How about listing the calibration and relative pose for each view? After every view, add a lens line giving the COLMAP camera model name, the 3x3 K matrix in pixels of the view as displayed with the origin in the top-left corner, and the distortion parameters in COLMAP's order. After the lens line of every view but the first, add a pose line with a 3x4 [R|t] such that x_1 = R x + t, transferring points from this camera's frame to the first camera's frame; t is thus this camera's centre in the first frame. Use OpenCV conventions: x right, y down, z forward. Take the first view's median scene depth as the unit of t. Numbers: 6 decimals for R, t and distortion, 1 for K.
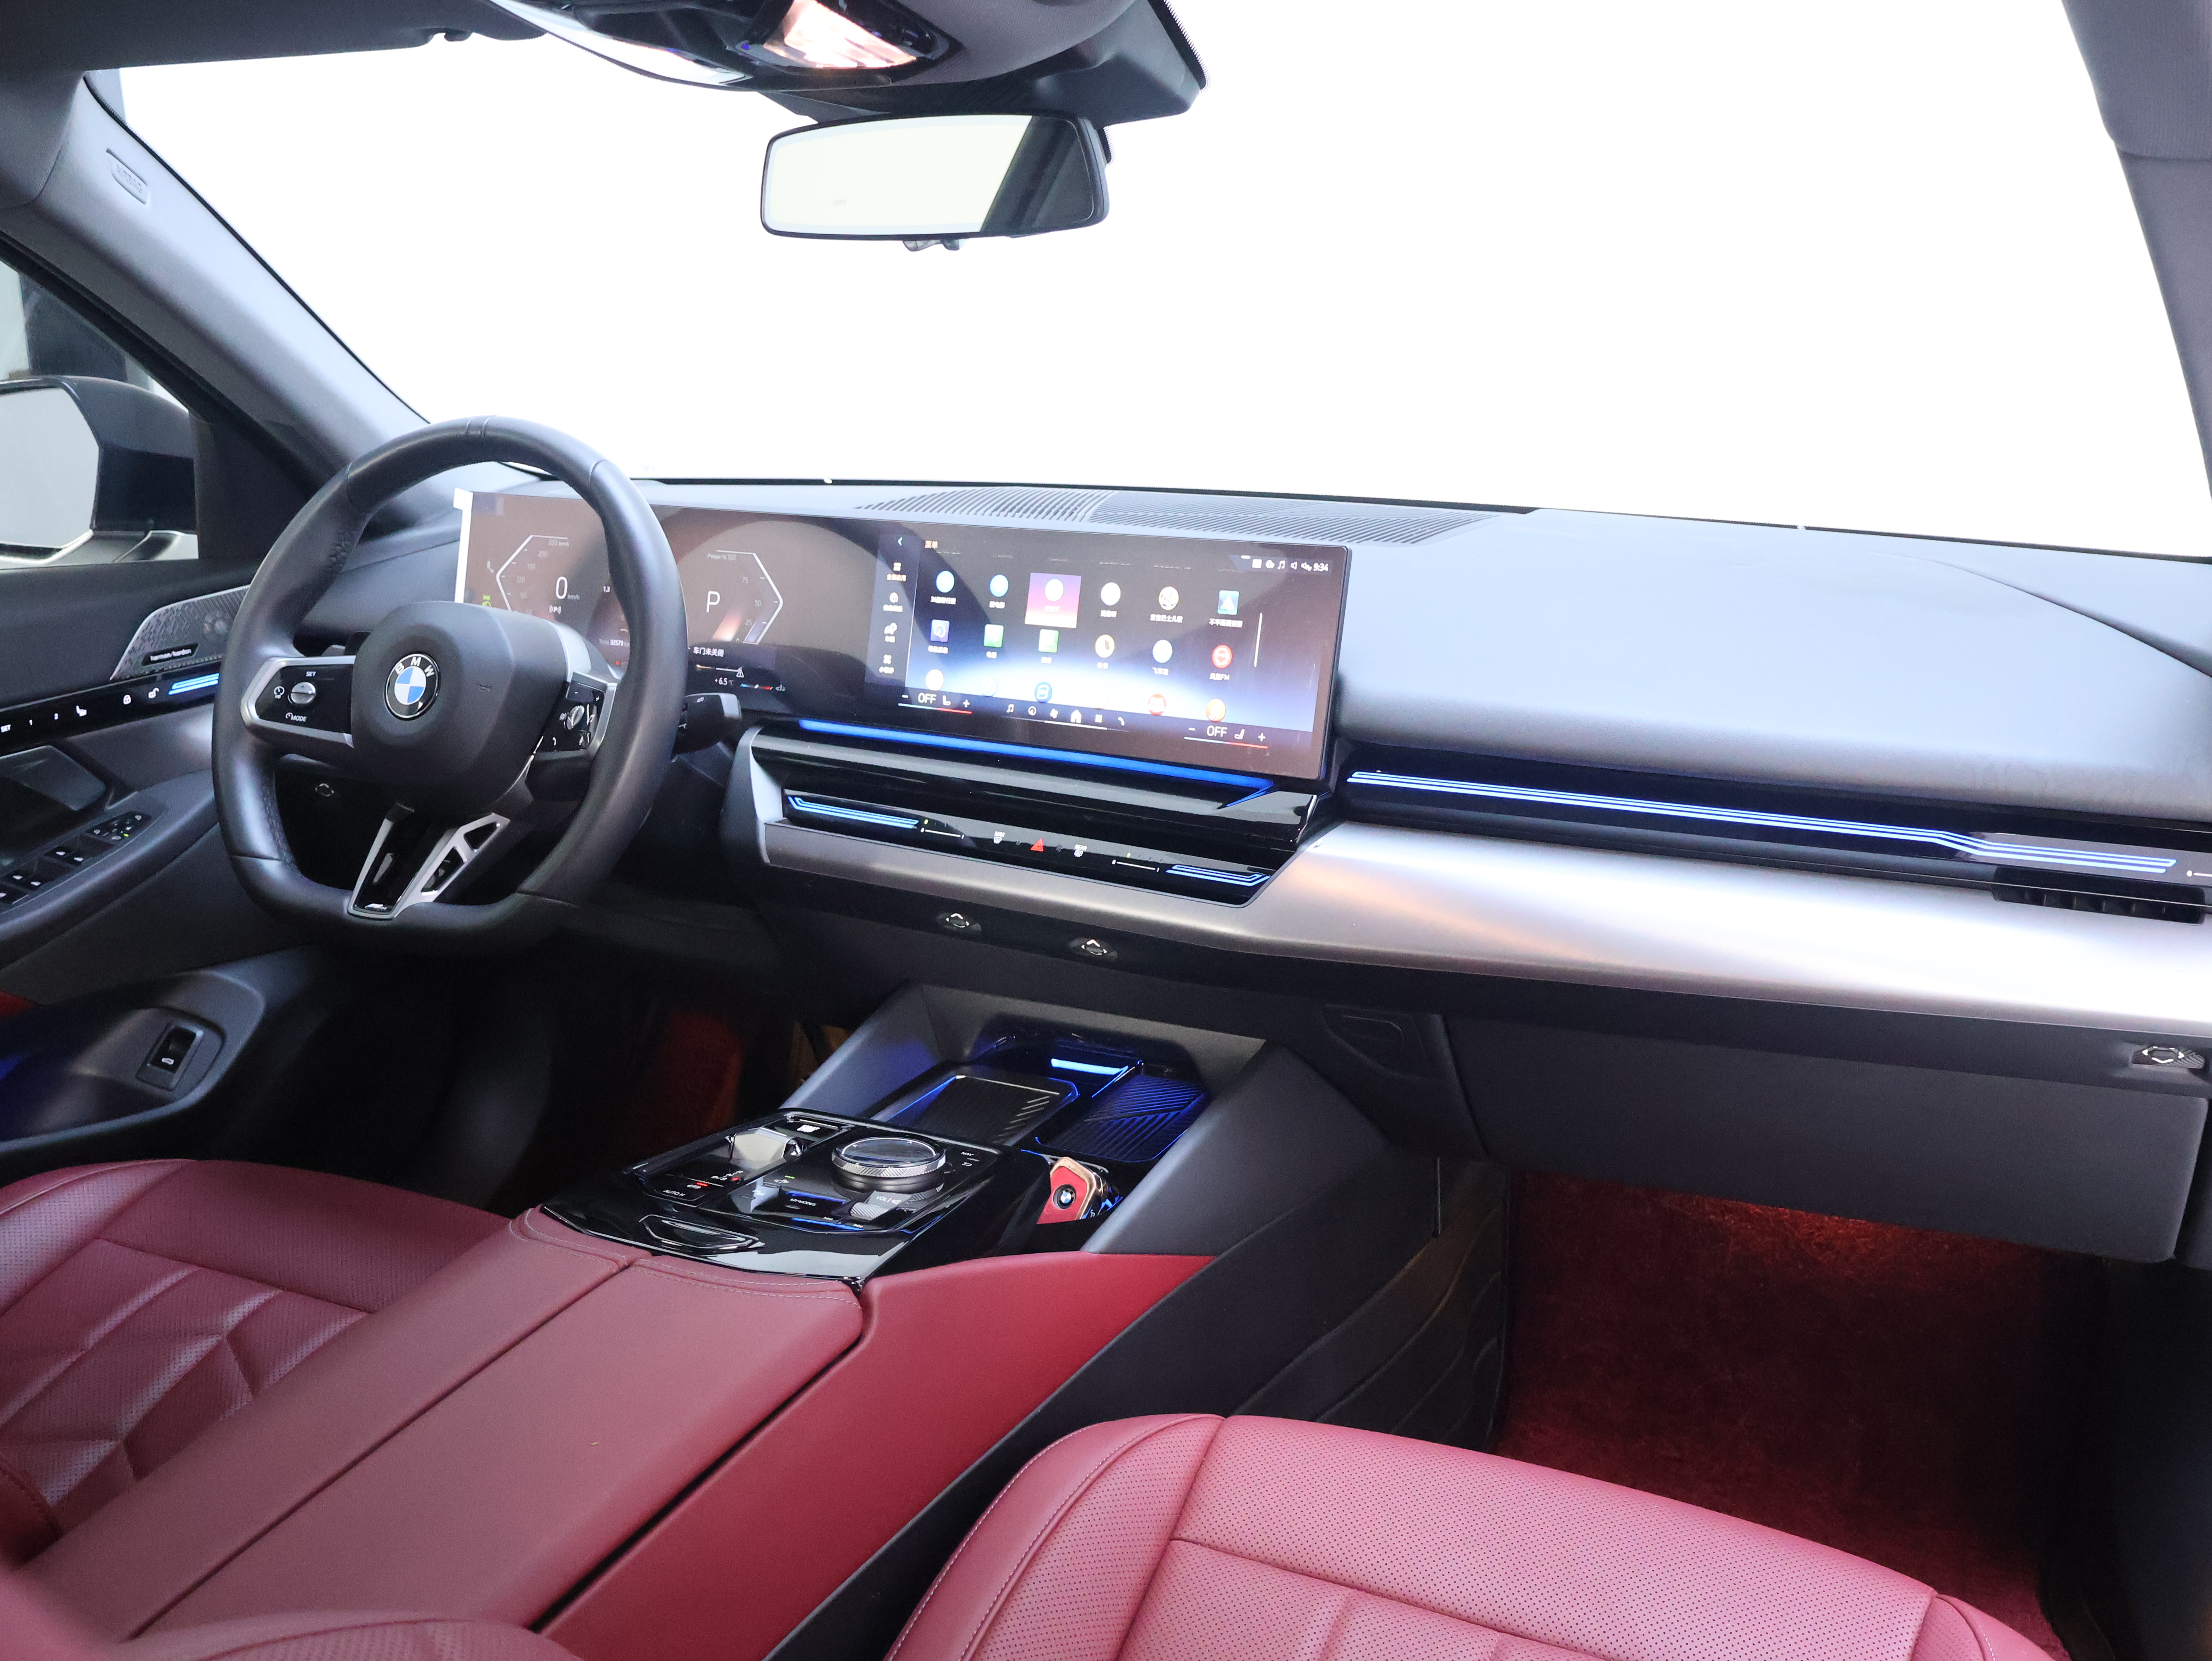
lens RADIAL K [[2067.8, 0, 1091.9], [0, 2067.8, 838.5], [0, 0, 1]] dist [-0.005578, 0.000000]
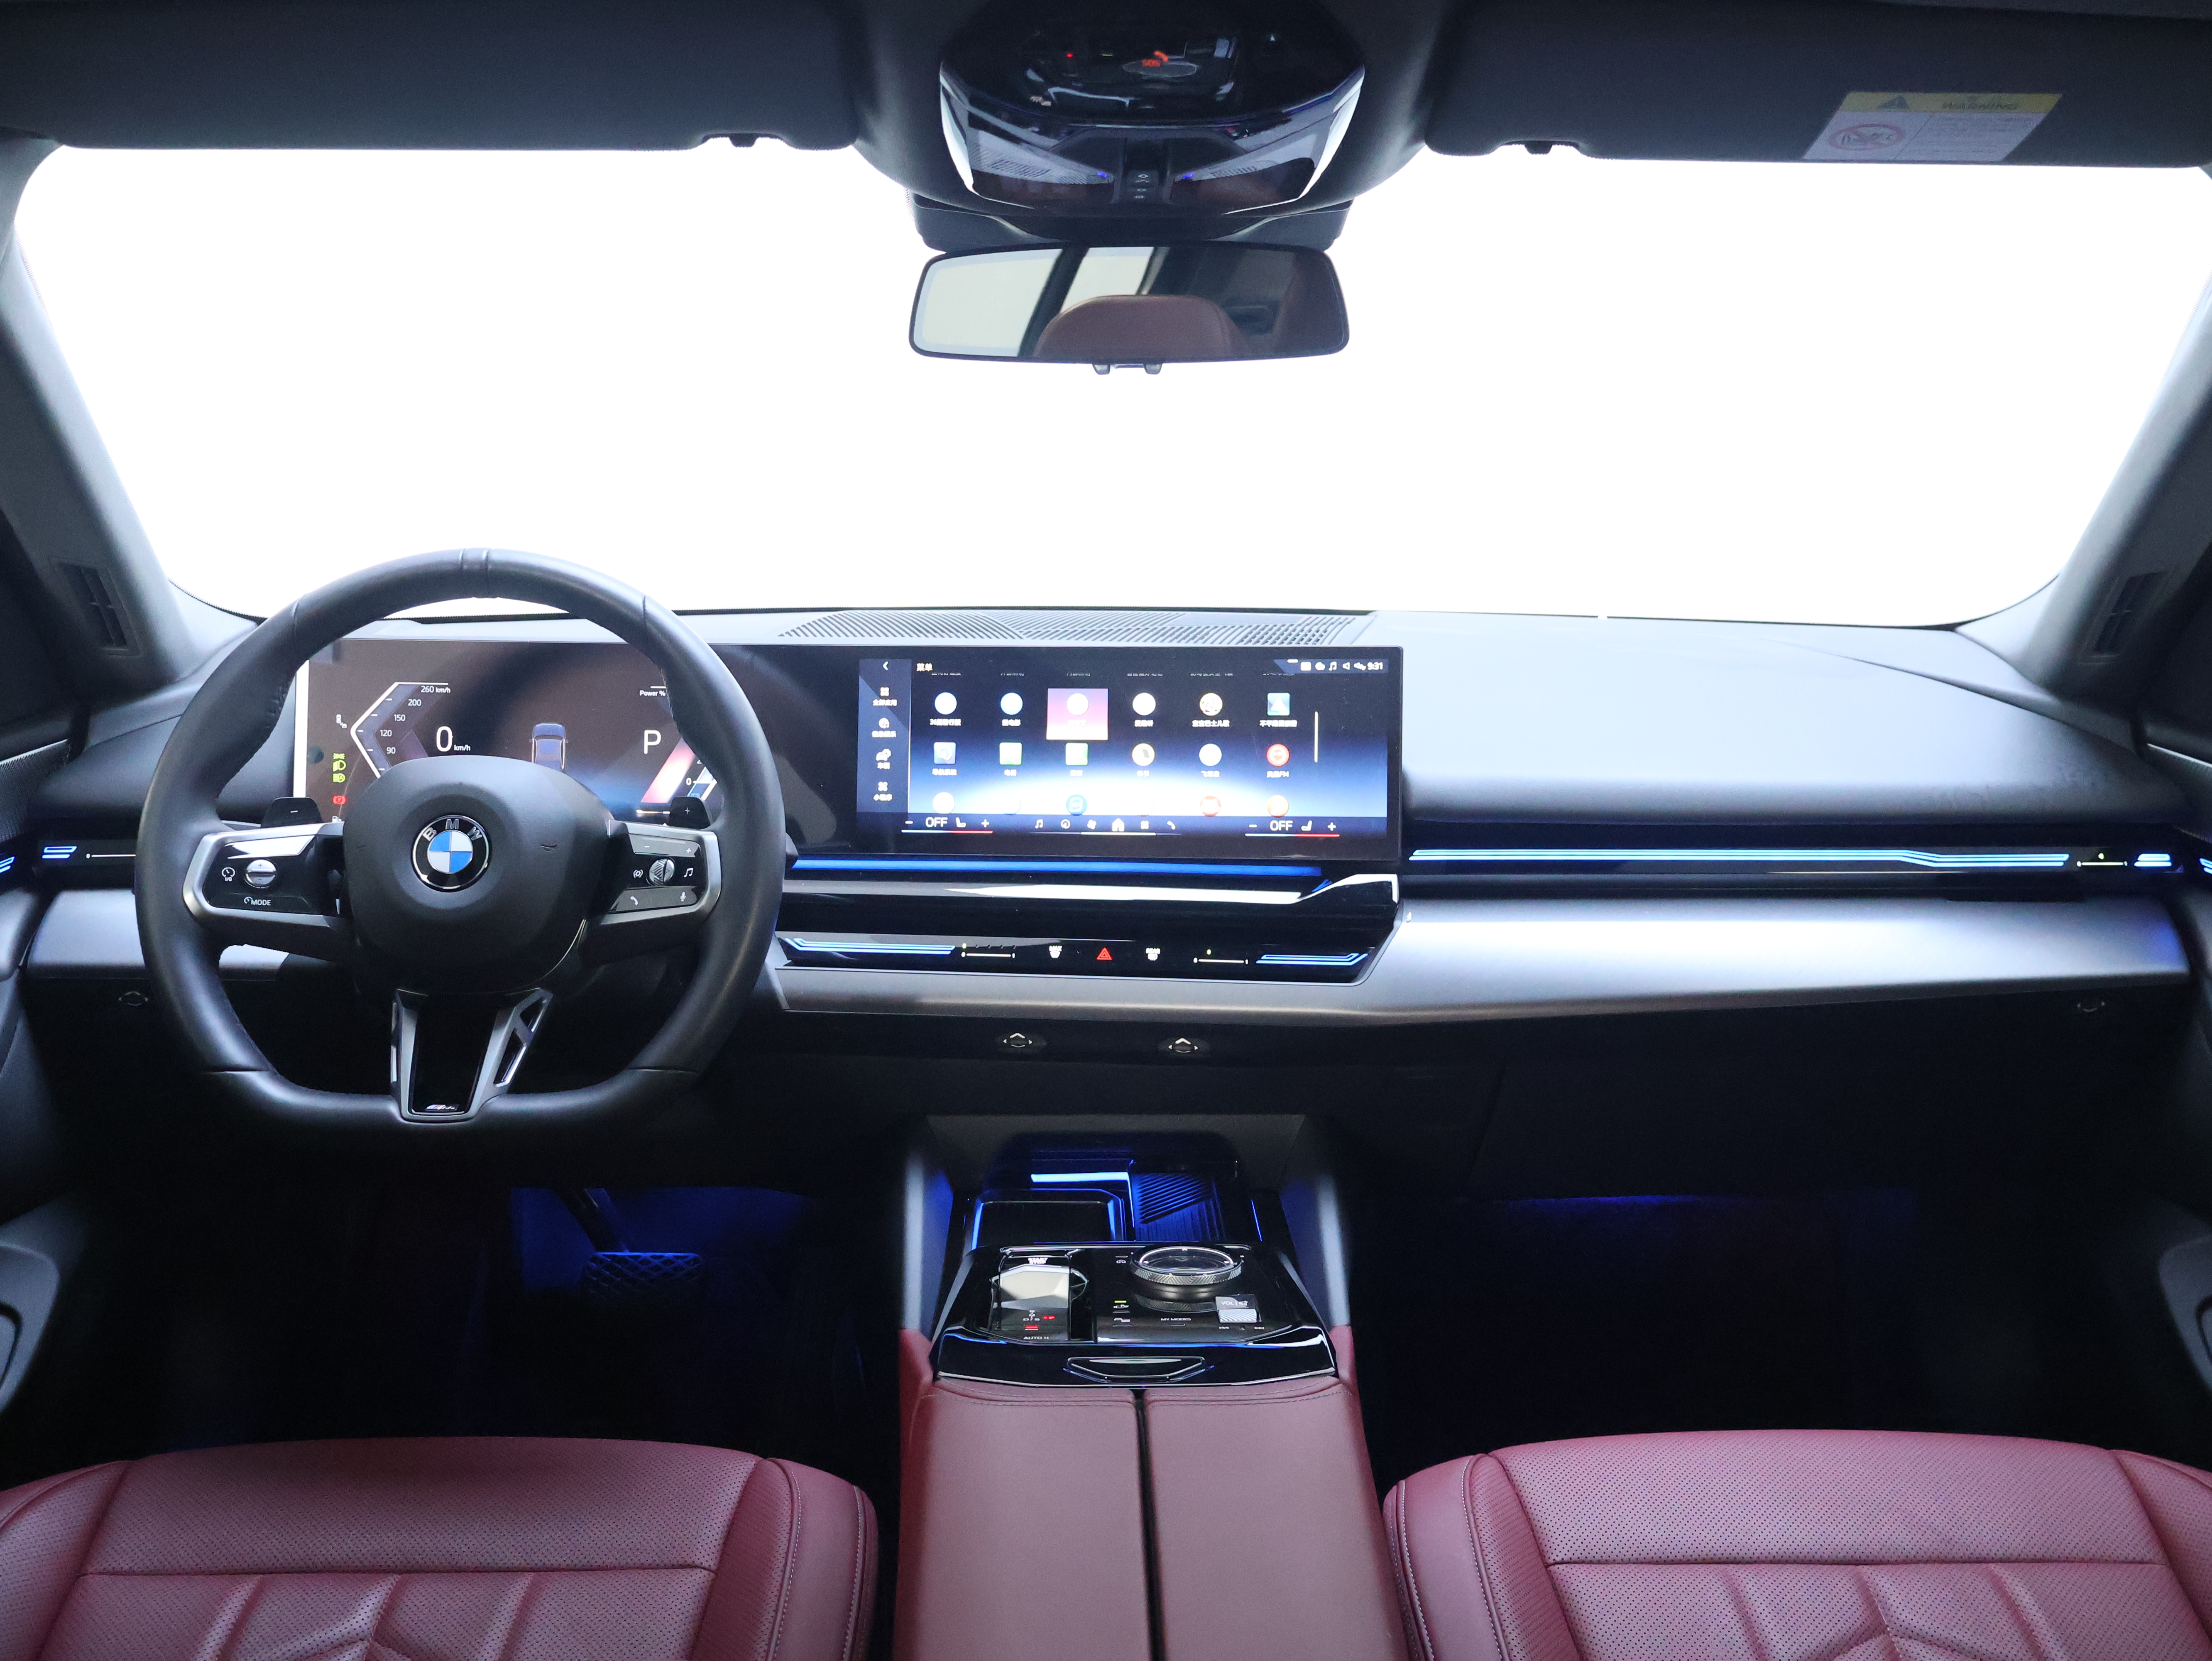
lens RADIAL K [[2067.8, 0, 1099.7], [0, 2067.8, 824.9], [0, 0, 1]] dist [-0.005578, 0.000000]
pose [[0.890456, -0.082077, 0.447607, -0.466448], [0.112296, 0.992814, -0.041349, -0.017600], [-0.440997, 0.087084, 0.893274, 0.089479]]
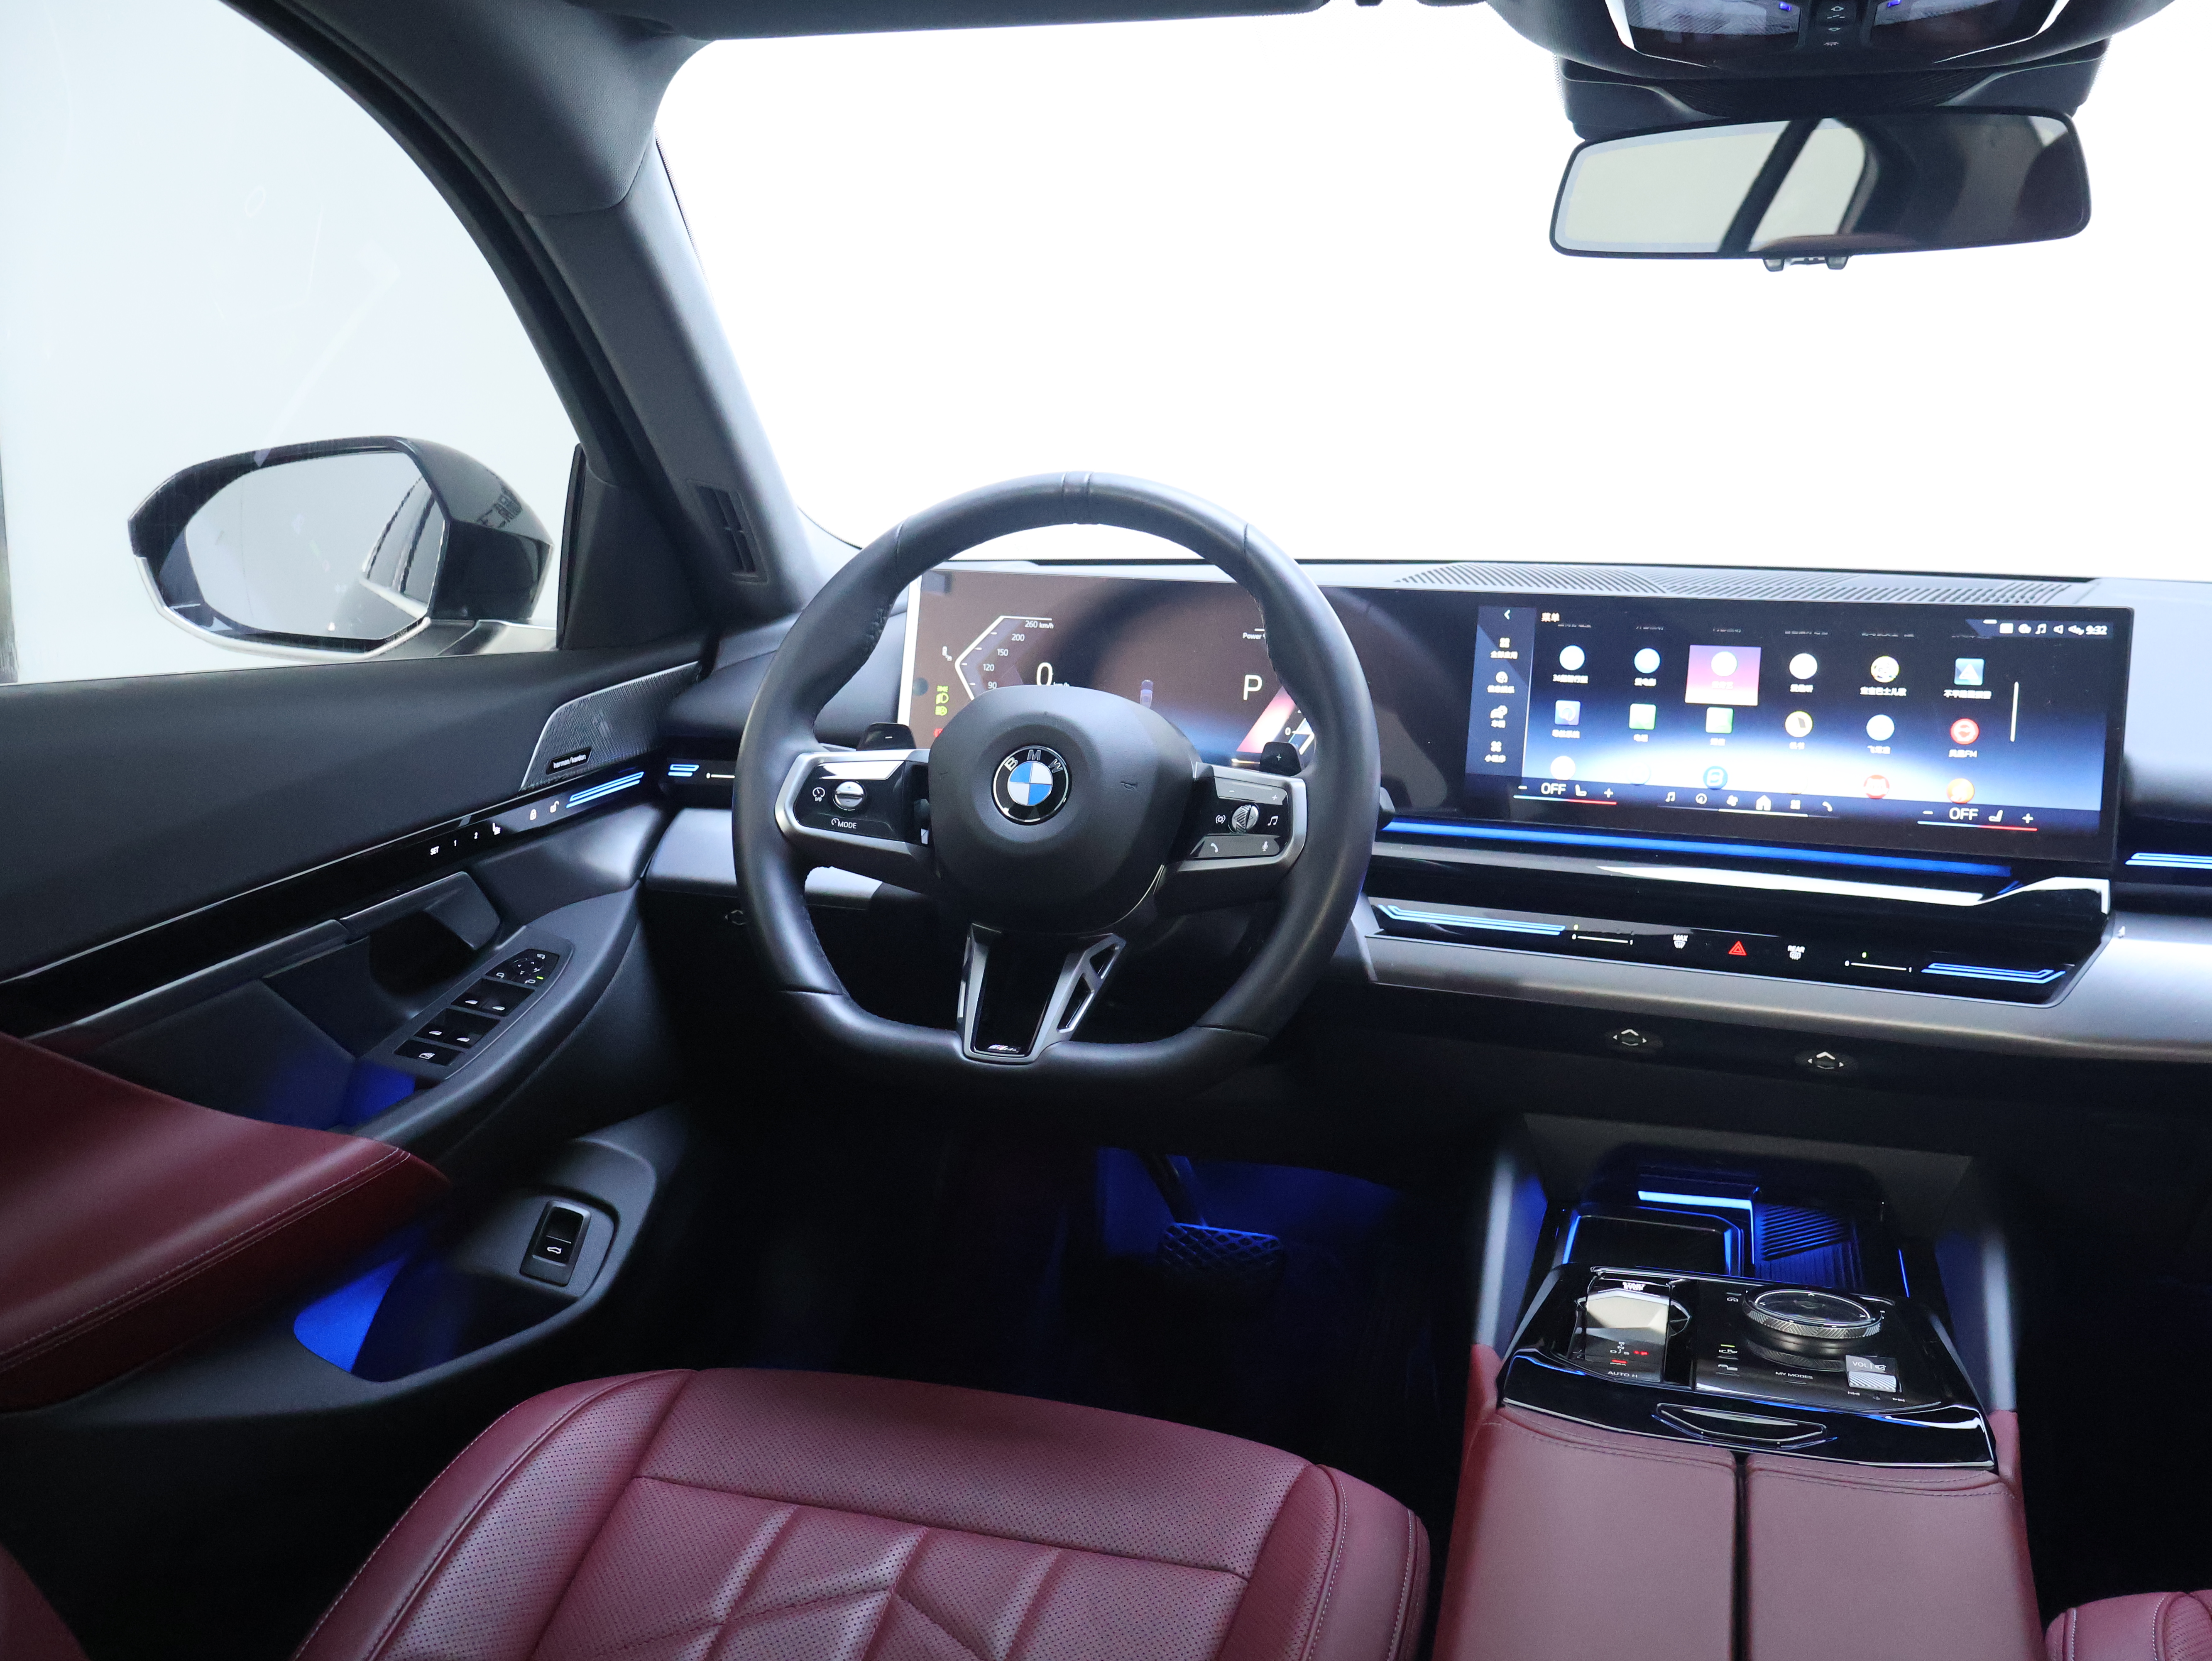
lens RADIAL K [[2067.8, 0, 1111.5], [0, 2067.8, 822.6], [0, 0, 1]] dist [-0.005578, 0.000000]
pose [[0.986509, -0.023599, 0.161998, -0.425056], [0.034612, 0.997252, -0.065497, -0.001761], [-0.160007, 0.070220, 0.984615, 0.162366]]
